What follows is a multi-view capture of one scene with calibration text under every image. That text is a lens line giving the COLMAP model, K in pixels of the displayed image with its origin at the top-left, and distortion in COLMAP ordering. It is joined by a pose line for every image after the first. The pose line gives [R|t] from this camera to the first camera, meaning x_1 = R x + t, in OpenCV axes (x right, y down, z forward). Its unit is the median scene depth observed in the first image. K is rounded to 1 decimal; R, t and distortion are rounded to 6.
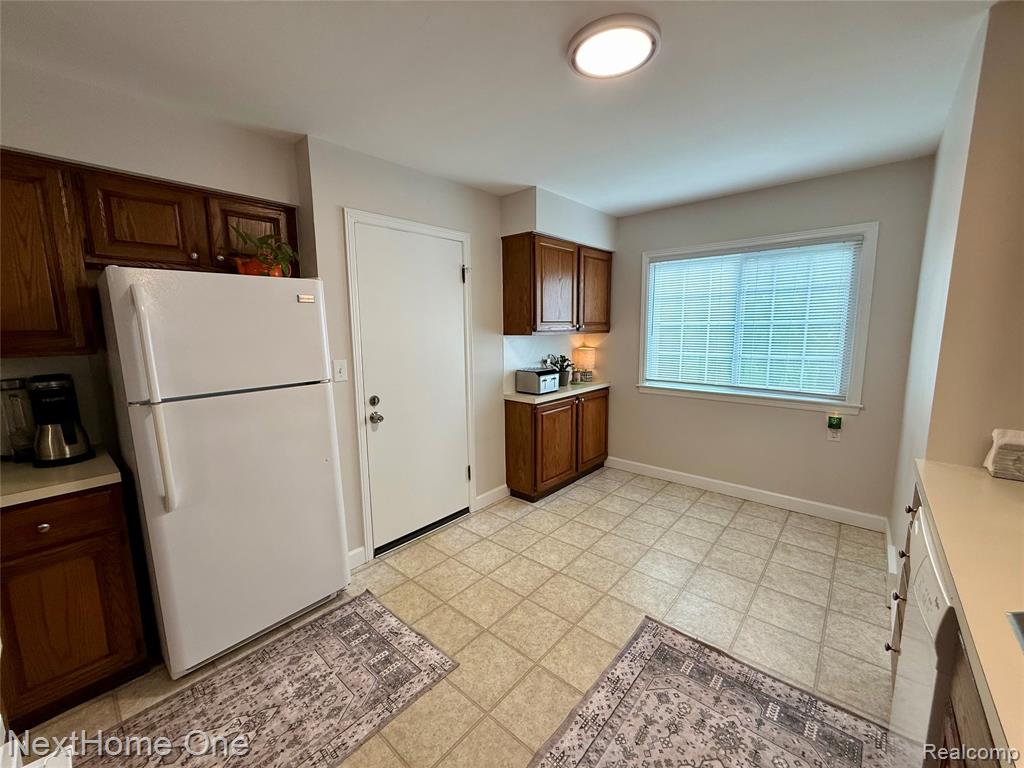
lens RADIAL K [[407.6, 0, 509.3], [0, 407.6, 380.2], [0, 0, 1]] dist [-0.002514, 0.000341]
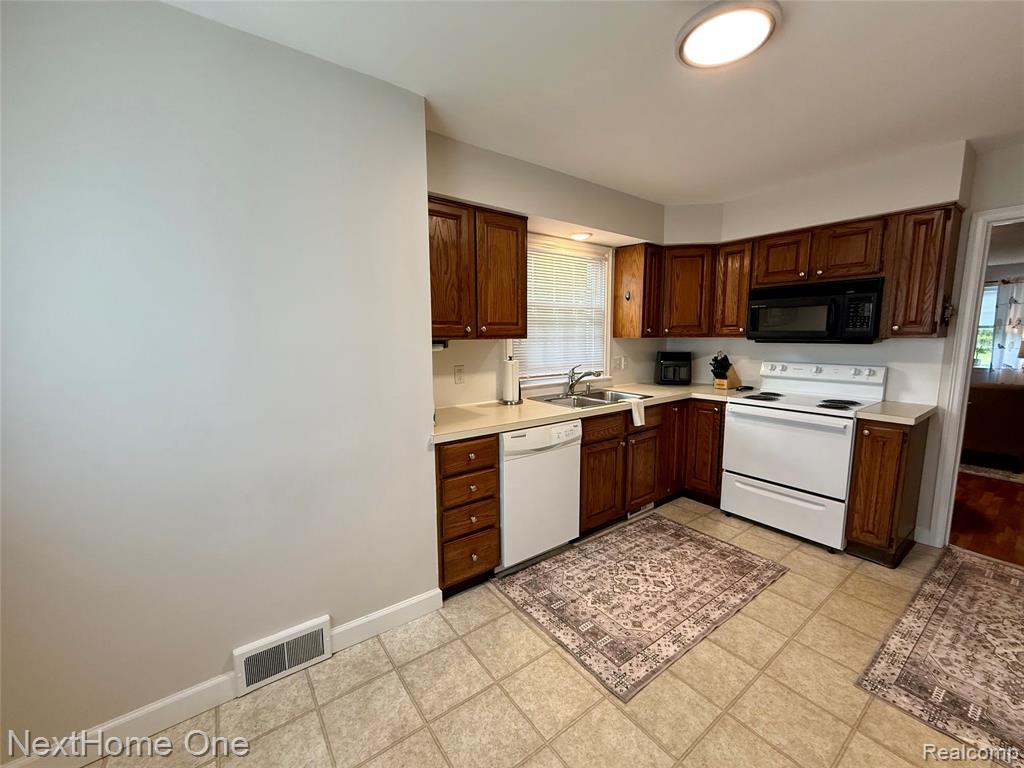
lens RADIAL K [[407.6, 0, 511.1], [0, 407.6, 389.2], [0, 0, 1]] dist [-0.002514, 0.000341]
pose [[-0.977268, -0.008030, 0.211855, 0.384589], [0.047230, 0.965925, 0.254477, -0.189479], [-0.206679, 0.258698, -0.943588, 1.597870]]
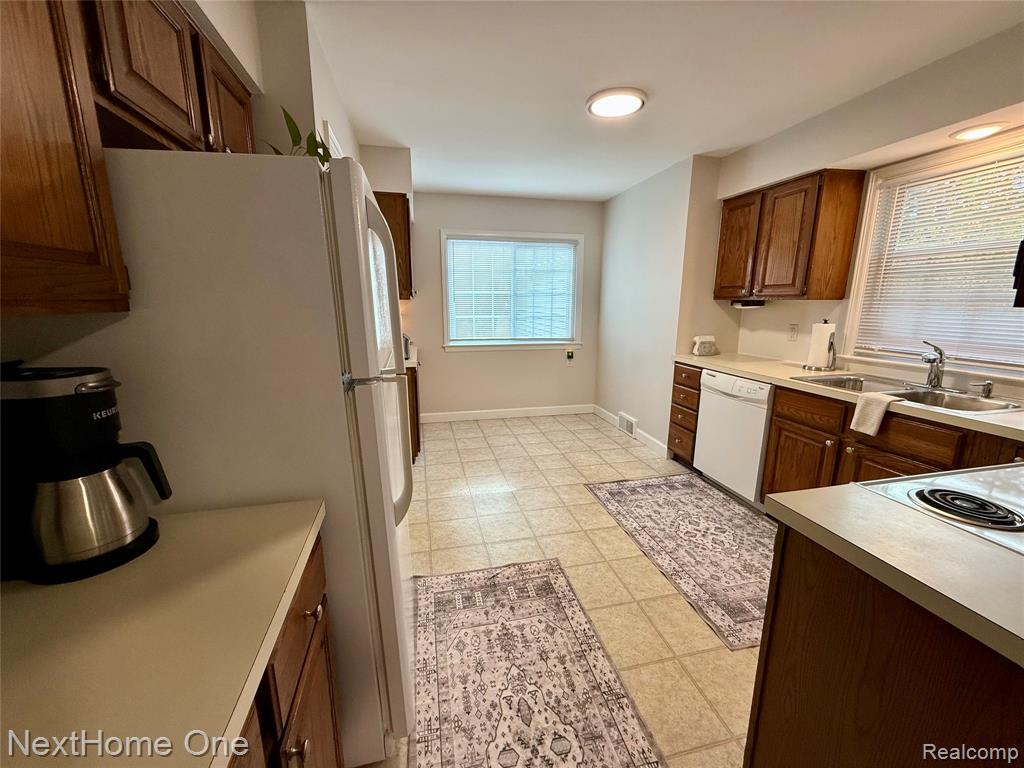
lens RADIAL K [[407.6, 0, 502.5], [0, 407.6, 384.6], [0, 0, 1]] dist [-0.002514, 0.000341]
pose [[0.594417, -0.154403, 0.789195, -0.978874], [0.099090, 0.987978, 0.118660, 0.000533], [-0.798028, 0.007668, 0.602571, 0.318813]]
